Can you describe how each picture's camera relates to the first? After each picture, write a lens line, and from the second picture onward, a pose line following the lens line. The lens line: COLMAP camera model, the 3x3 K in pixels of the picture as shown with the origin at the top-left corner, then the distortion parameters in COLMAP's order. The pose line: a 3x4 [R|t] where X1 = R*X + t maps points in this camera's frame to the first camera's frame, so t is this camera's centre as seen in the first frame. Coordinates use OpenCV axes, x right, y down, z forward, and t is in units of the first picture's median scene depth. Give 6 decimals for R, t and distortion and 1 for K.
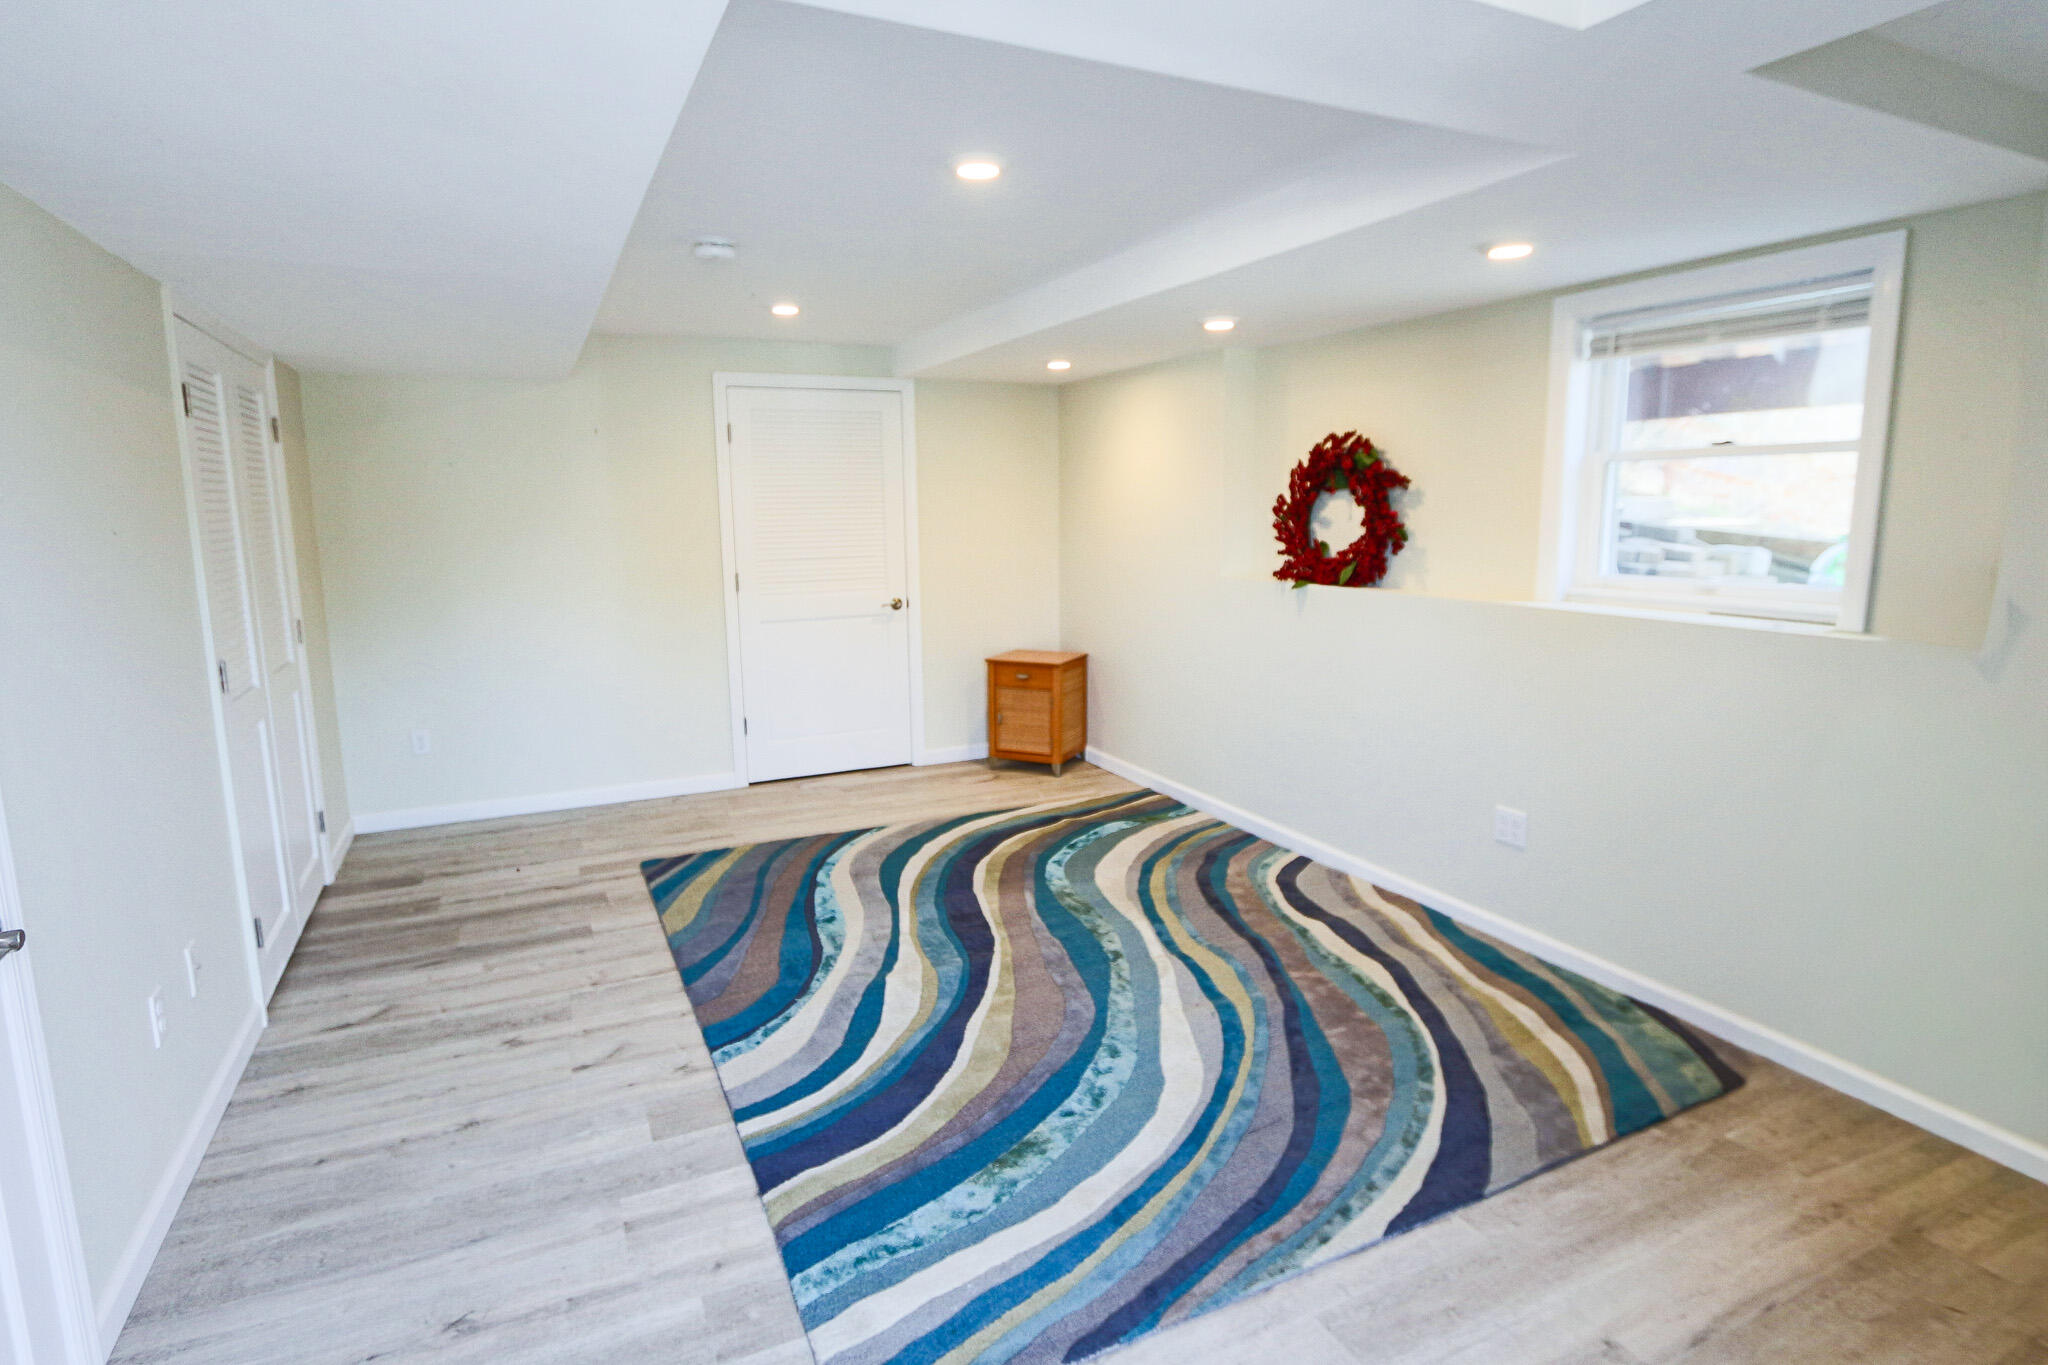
lens RADIAL K [[1054.0, 0, 1024.4], [0, 1054.0, 666.6], [0, 0, 1]] dist [-0.017337, 0.002337]
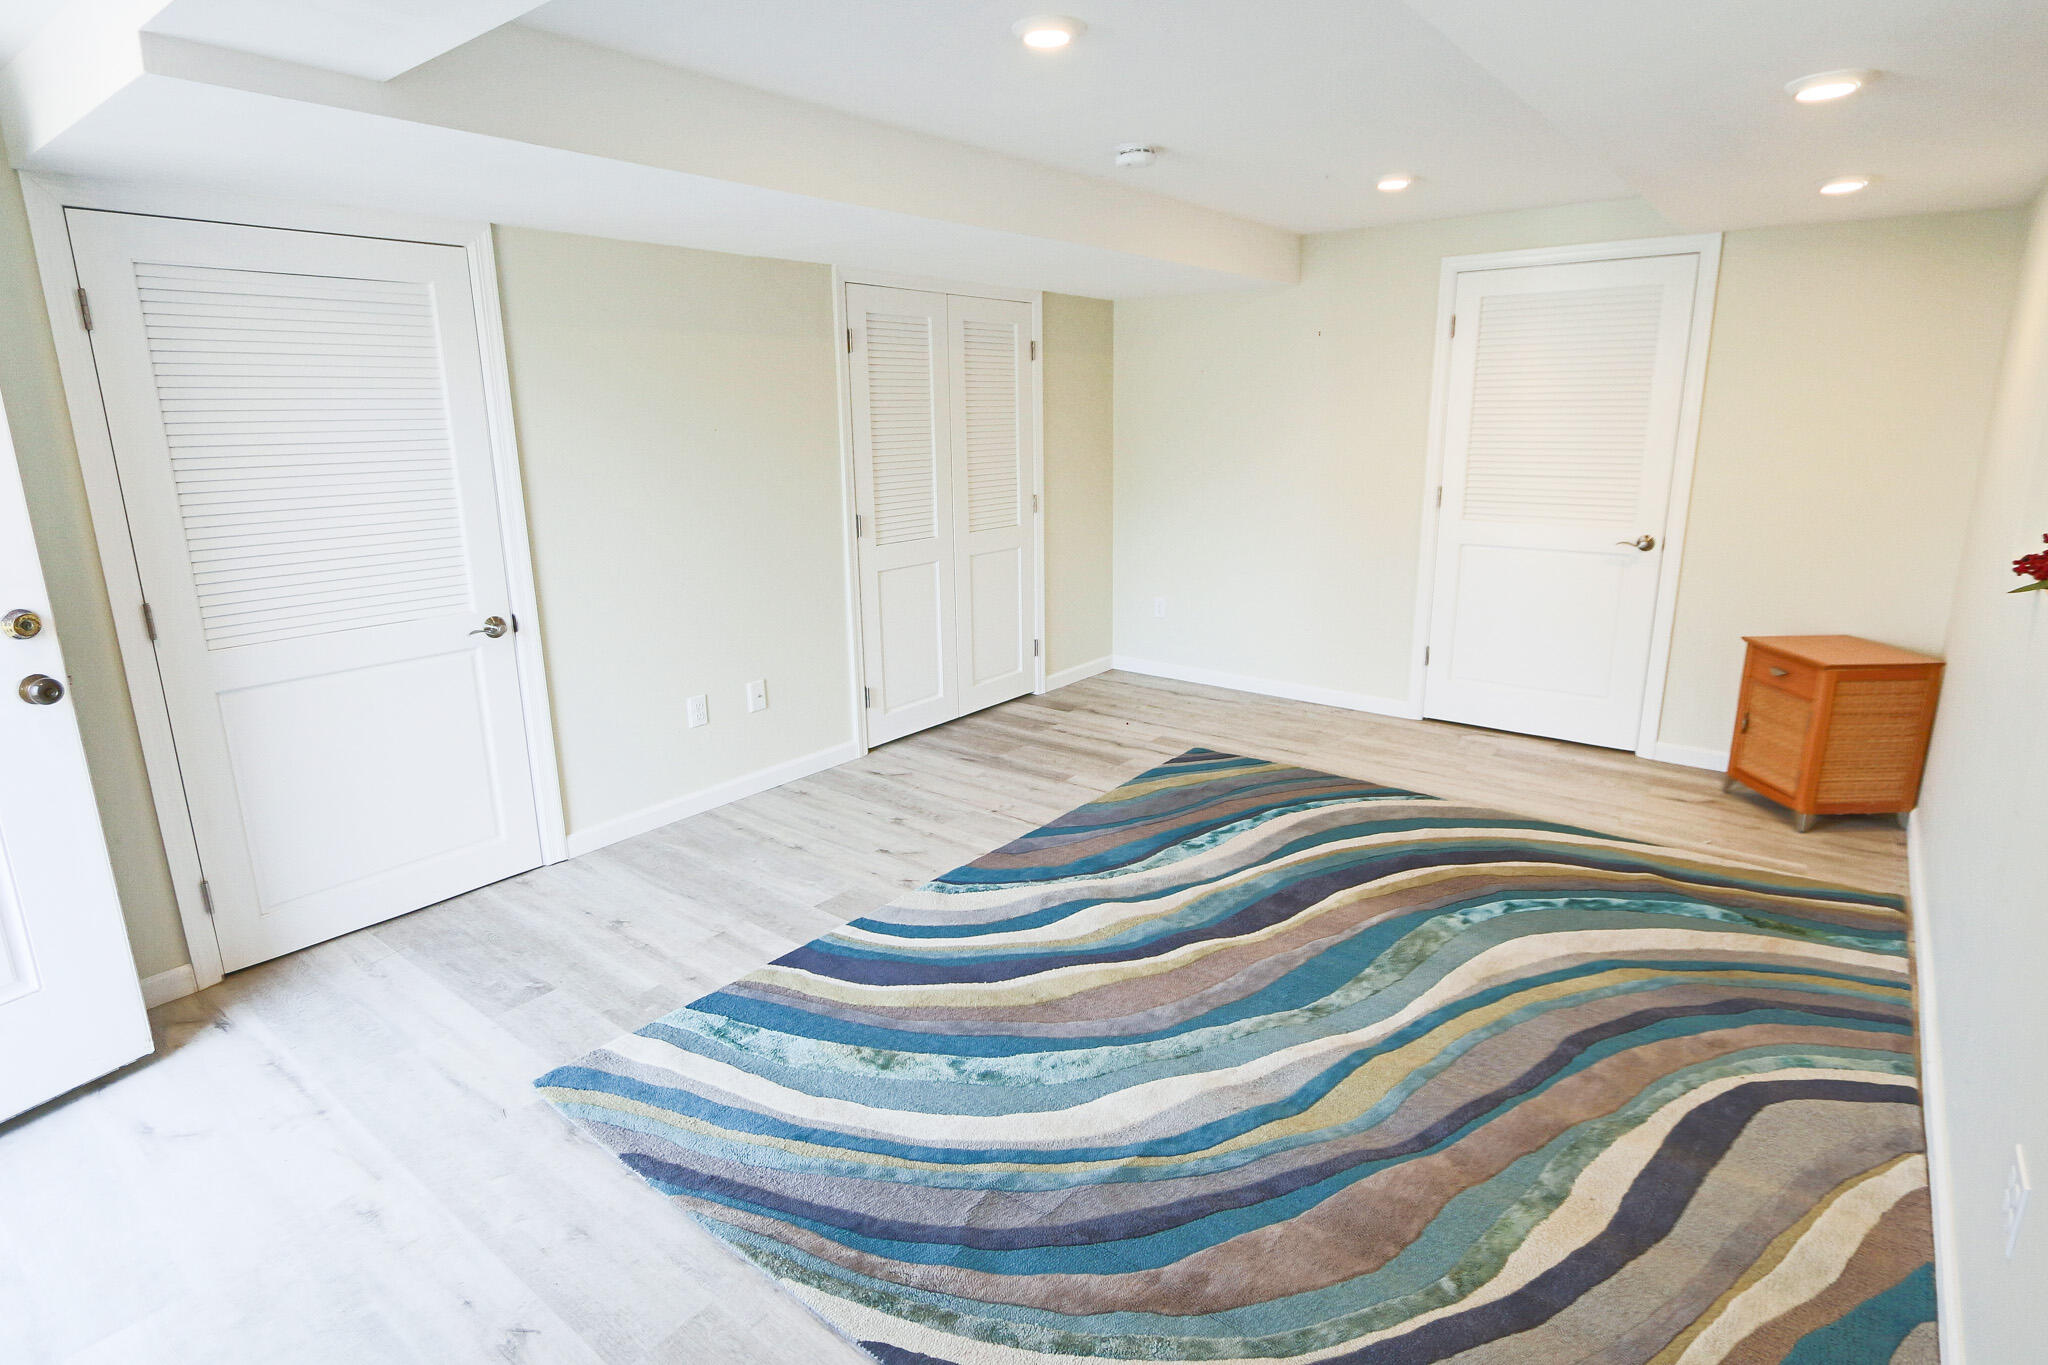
lens RADIAL K [[1054.0, 0, 1024.4], [0, 1054.0, 666.6], [0, 0, 1]] dist [-0.017337, 0.002337]
pose [[0.437802, 0.219523, -0.871860, 0.529227], [-0.131619, 0.974935, 0.179383, -0.072165], [0.889385, 0.036219, 0.455722, 0.383401]]
